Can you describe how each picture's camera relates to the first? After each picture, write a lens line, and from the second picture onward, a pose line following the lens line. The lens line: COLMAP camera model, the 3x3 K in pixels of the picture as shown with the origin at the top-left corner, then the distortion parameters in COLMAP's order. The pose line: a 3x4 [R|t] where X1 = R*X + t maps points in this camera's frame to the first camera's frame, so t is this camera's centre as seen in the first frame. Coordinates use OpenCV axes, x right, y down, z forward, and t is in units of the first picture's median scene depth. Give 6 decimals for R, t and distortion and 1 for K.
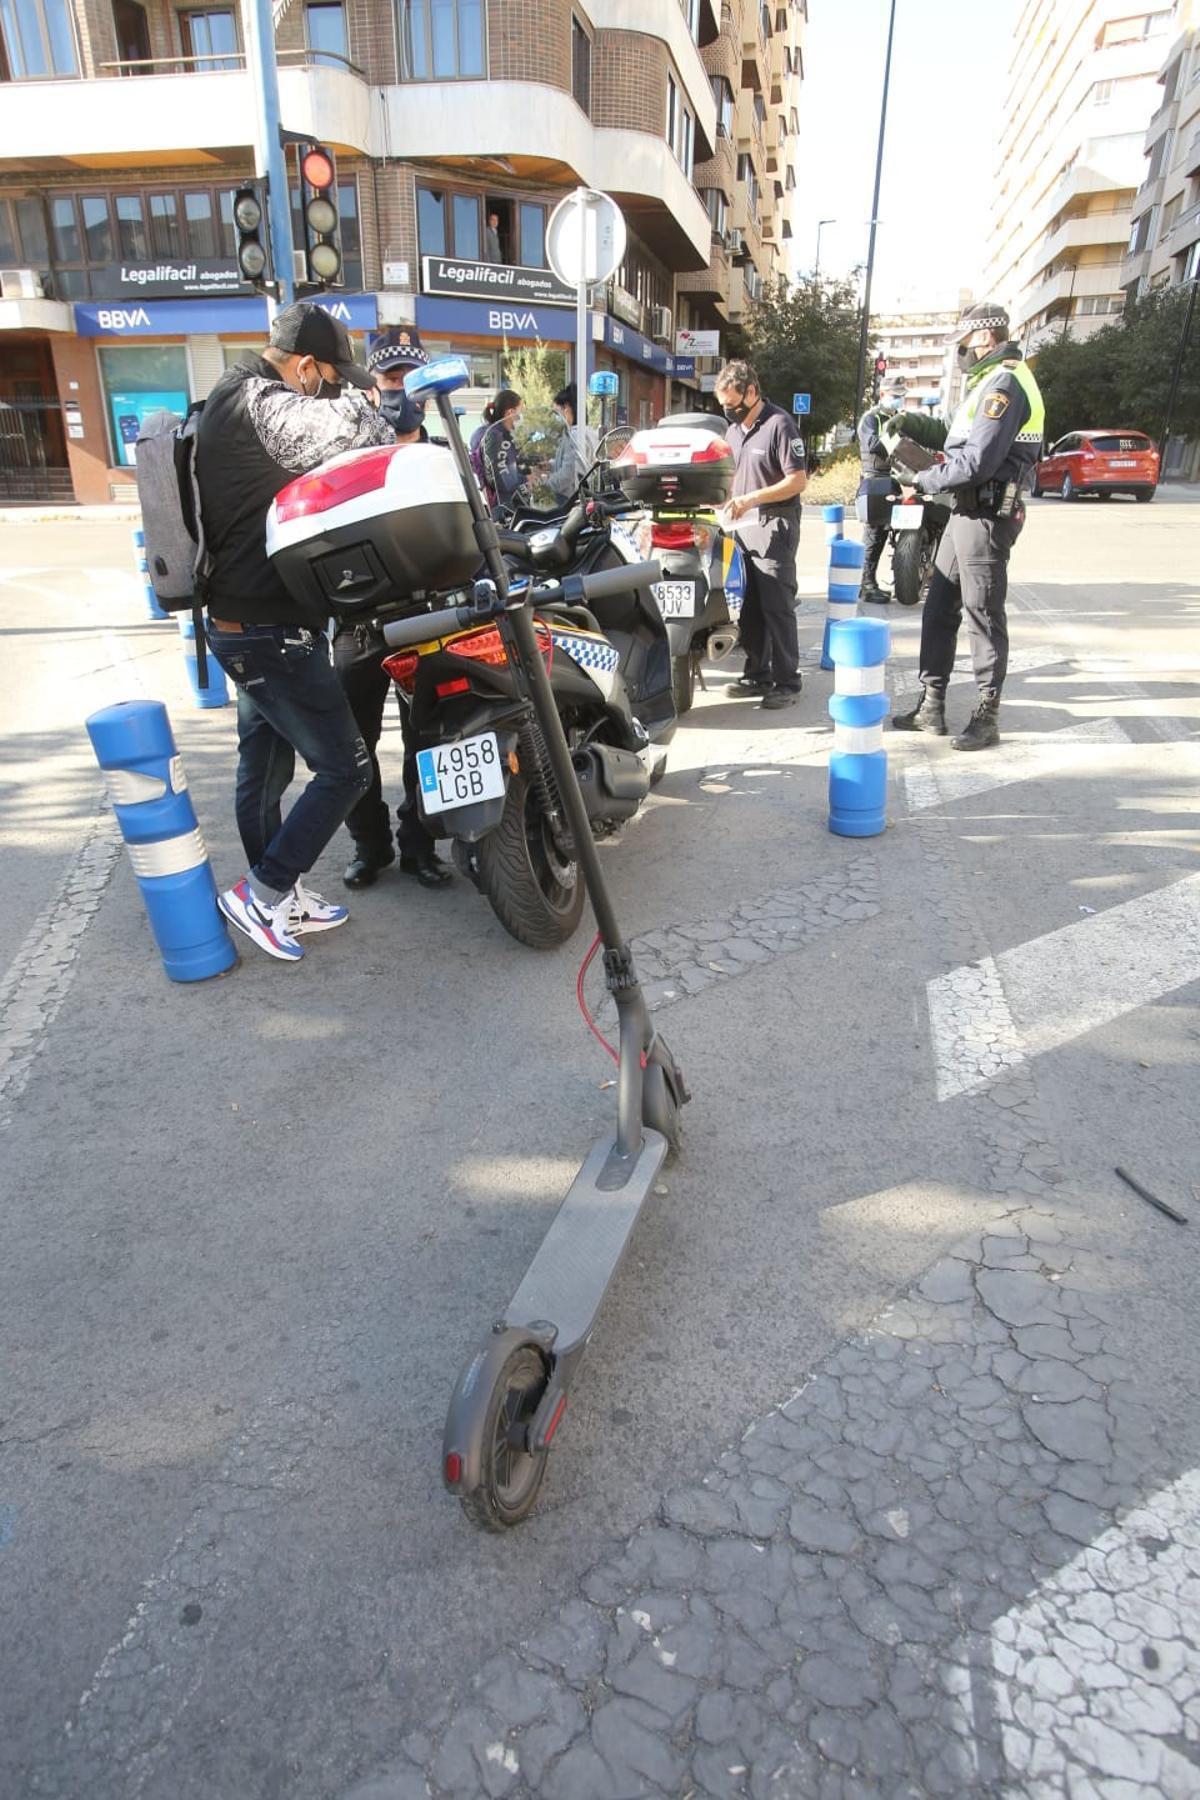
lens RADIAL K [[1073.5, 0, 593.7], [0, 1073.5, 913.4], [0, 0, 1]] dist [-0.066850, 0.056846]
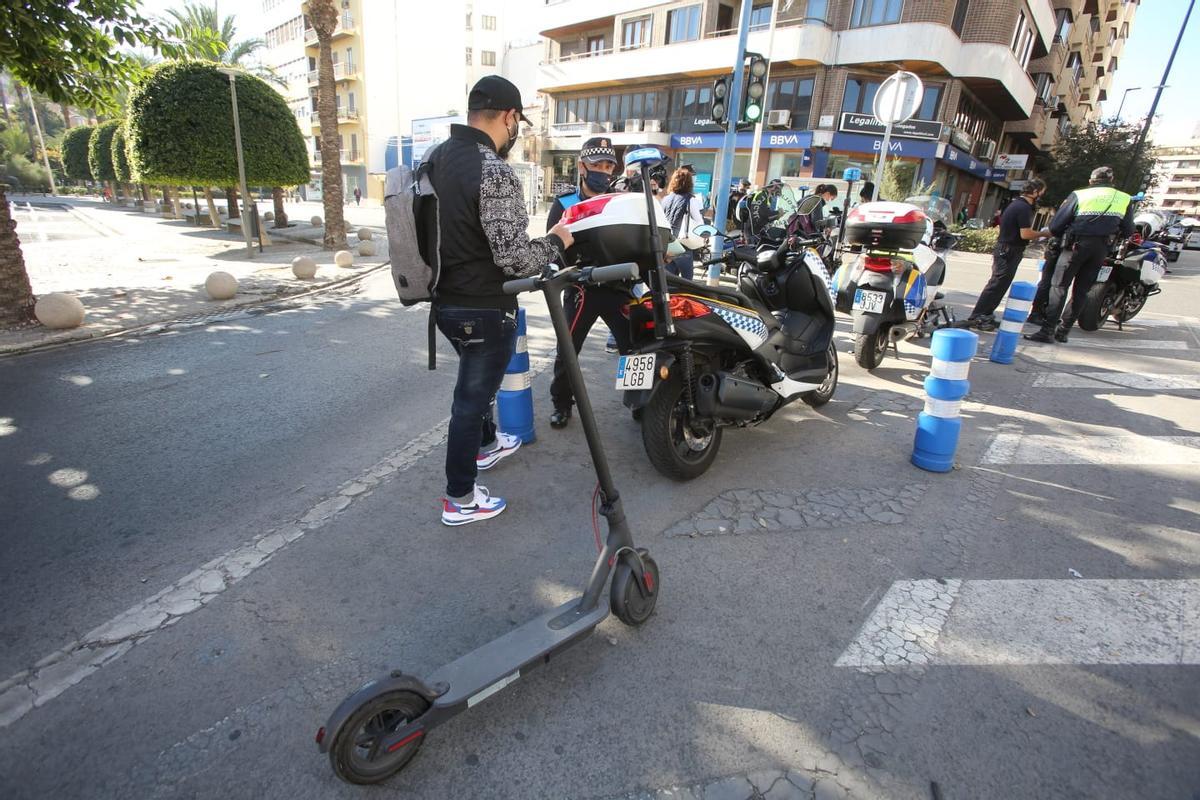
lens RADIAL K [[546.3, 0, 590.5], [0, 546.3, 390.7], [0, 0, 1]] dist [-0.067303, 0.026889]
pose [[0.851471, 0.220788, -0.475657, 0.131774], [-0.258089, 0.966026, -0.013597, -0.035046], [0.456495, 0.134340, 0.879526, 0.081173]]
